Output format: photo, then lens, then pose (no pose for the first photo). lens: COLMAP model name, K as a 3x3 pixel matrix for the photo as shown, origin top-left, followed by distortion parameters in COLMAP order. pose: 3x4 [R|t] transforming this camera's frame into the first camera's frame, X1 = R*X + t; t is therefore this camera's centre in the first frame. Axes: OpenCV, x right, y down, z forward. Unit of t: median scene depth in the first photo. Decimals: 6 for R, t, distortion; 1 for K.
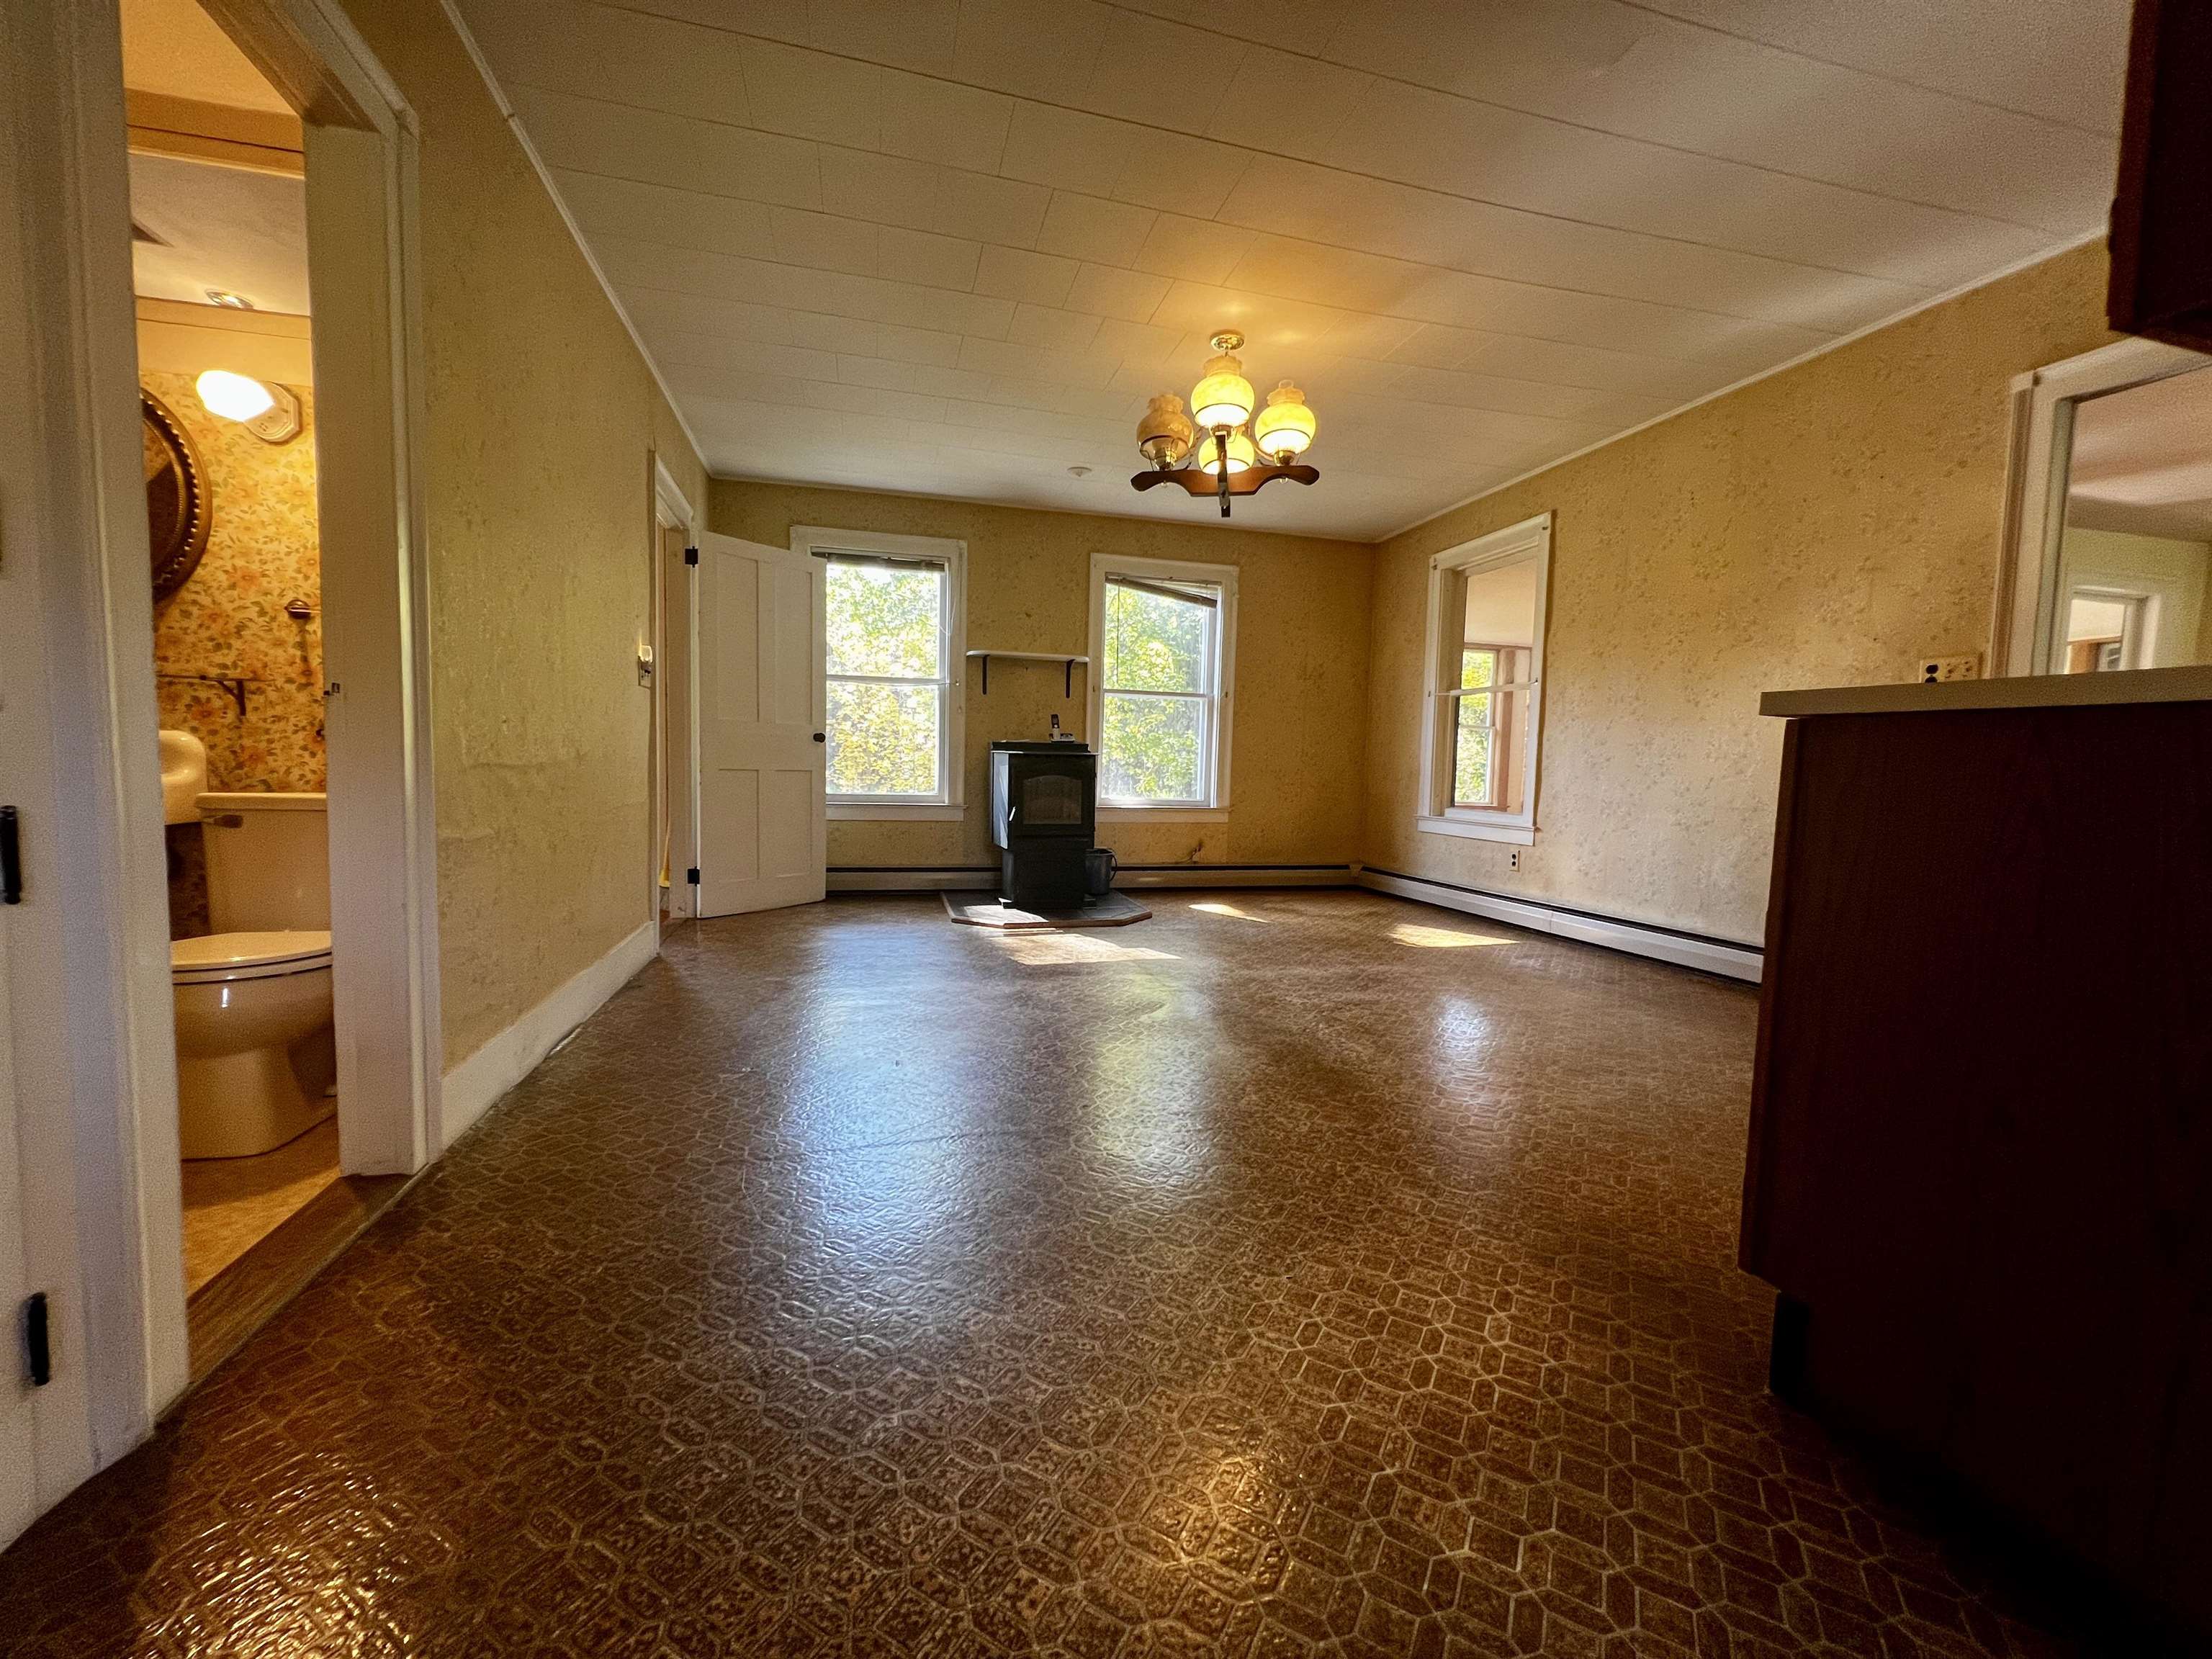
lens RADIAL K [[888.4, 0, 1102.5], [0, 888.4, 825.1], [0, 0, 1]] dist [-0.001797, -0.000107]
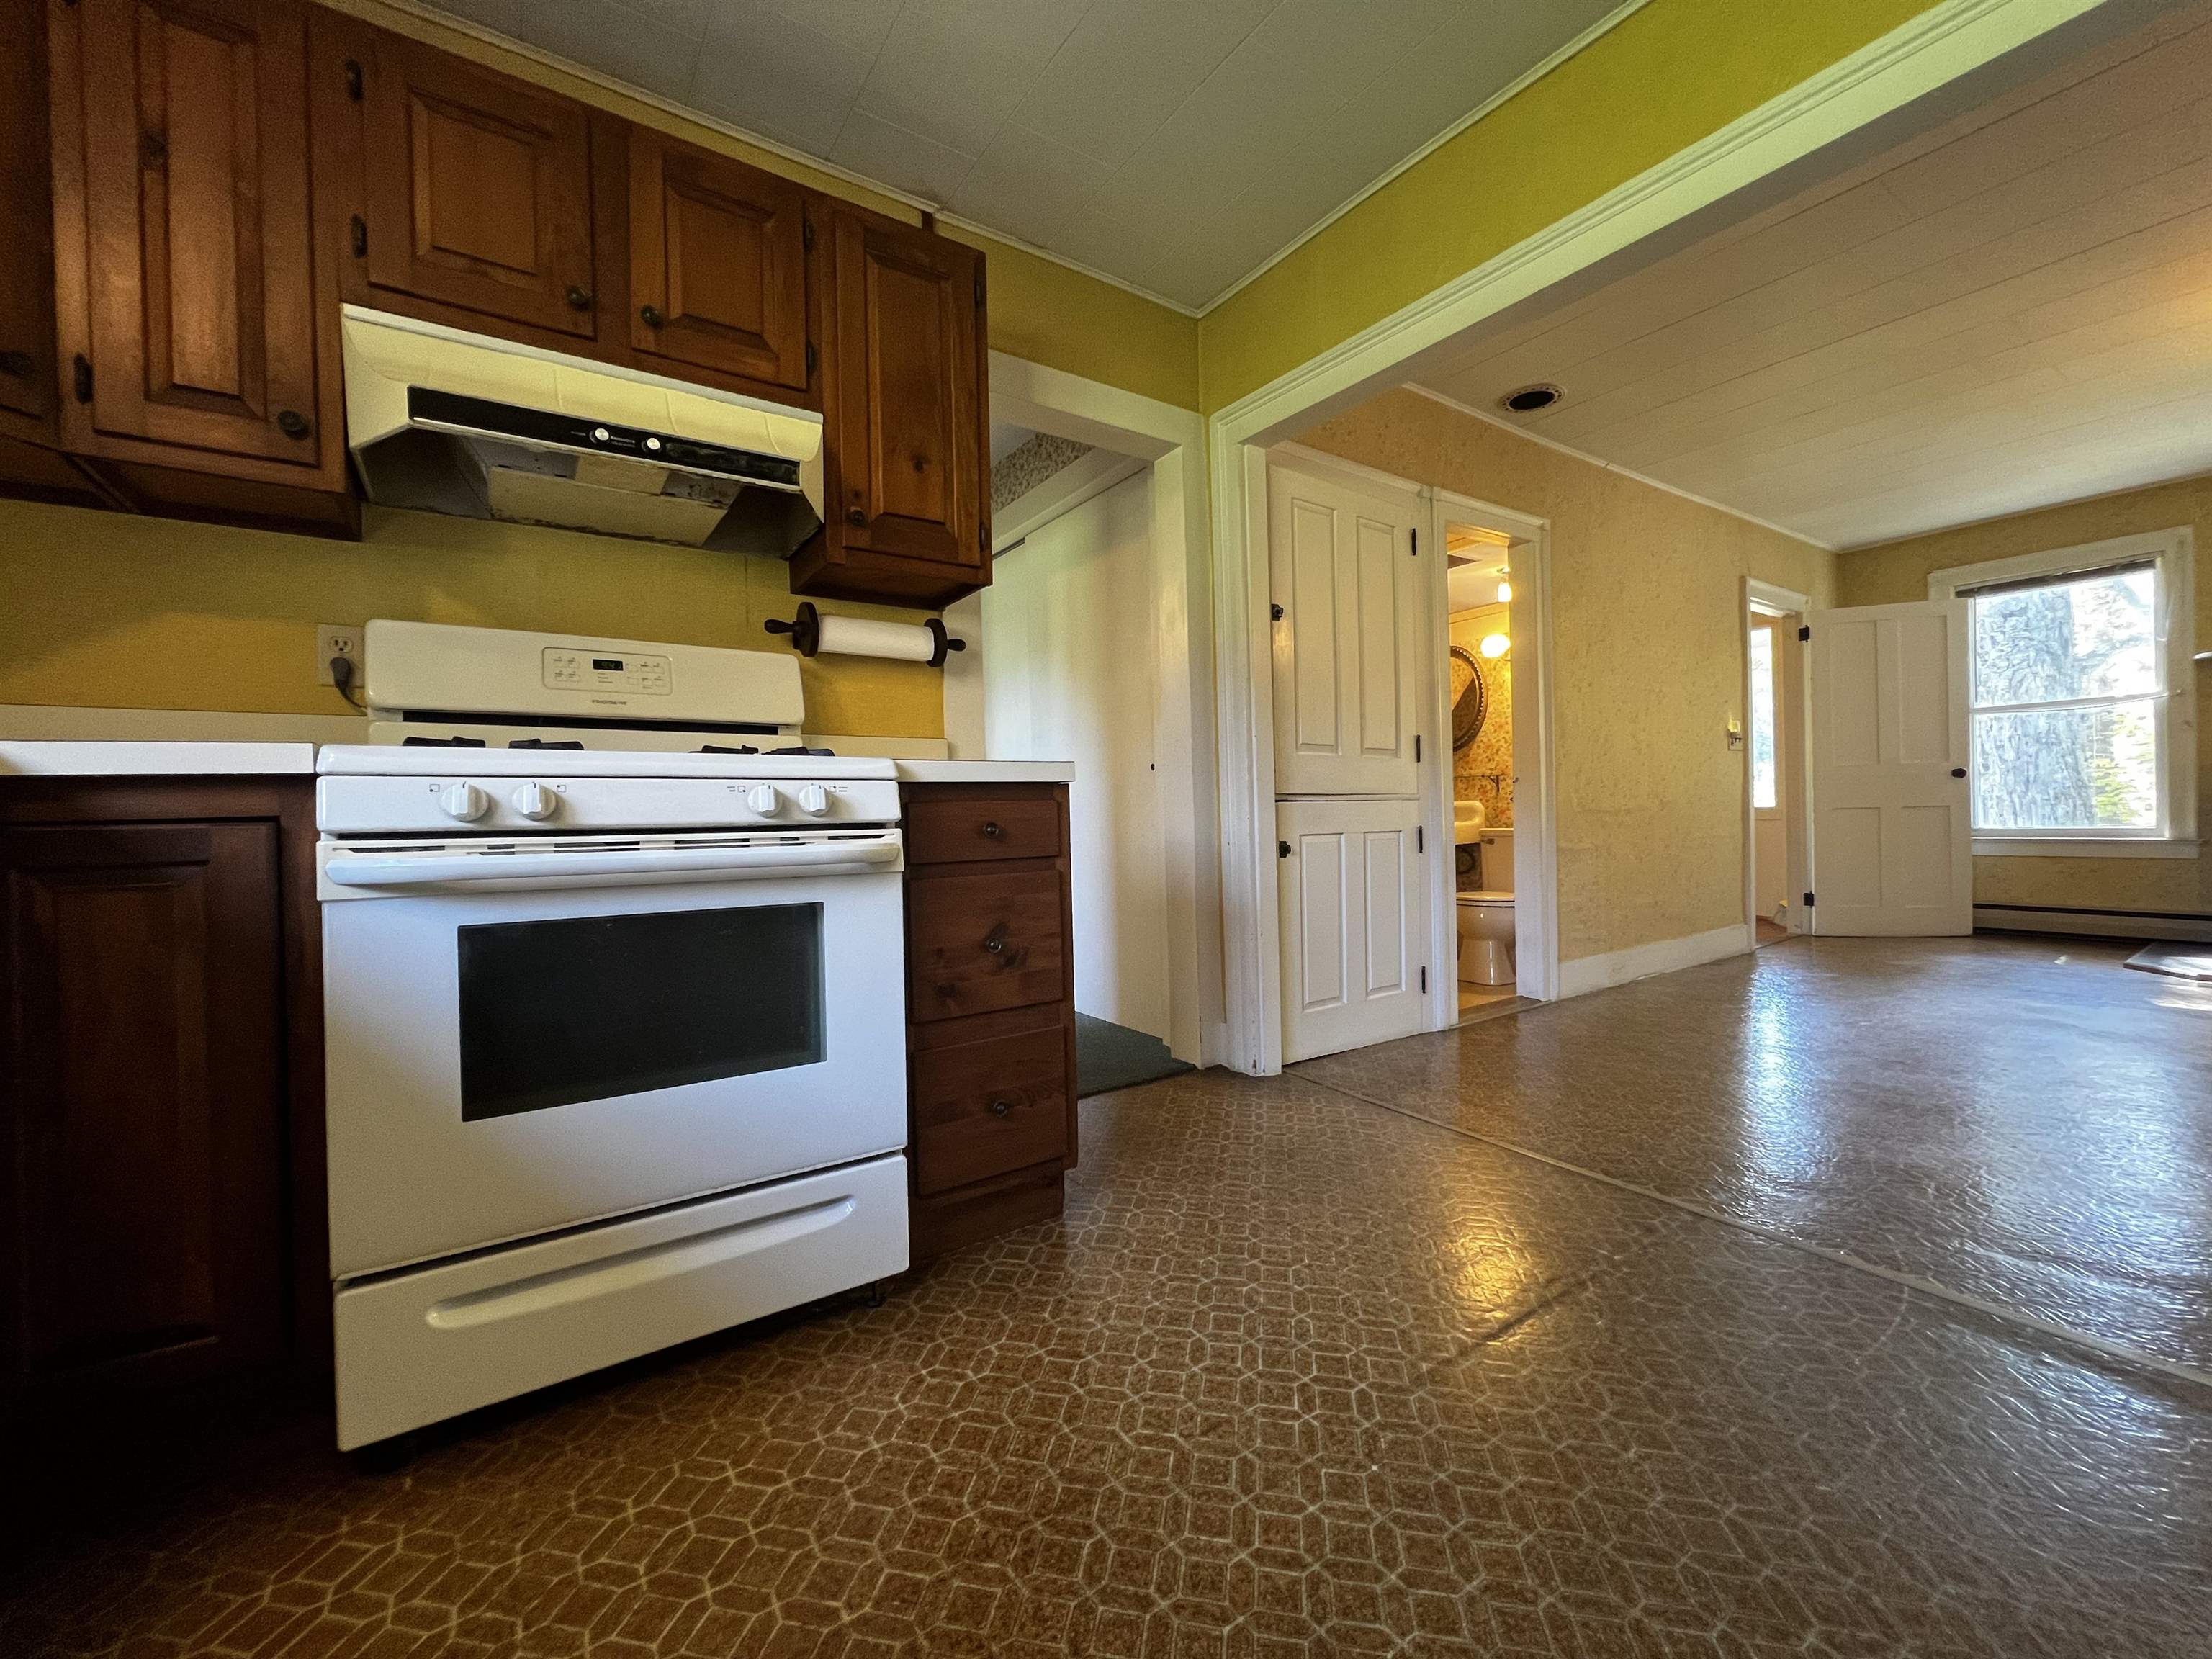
lens RADIAL K [[888.4, 0, 1105.4], [0, 888.4, 822.0], [0, 0, 1]] dist [-0.001797, -0.000107]
pose [[0.328299, -0.026853, -0.944192, 0.508893], [-0.029662, 0.998810, -0.038720, 0.040393], [0.944108, 0.040718, 0.327111, -0.402979]]
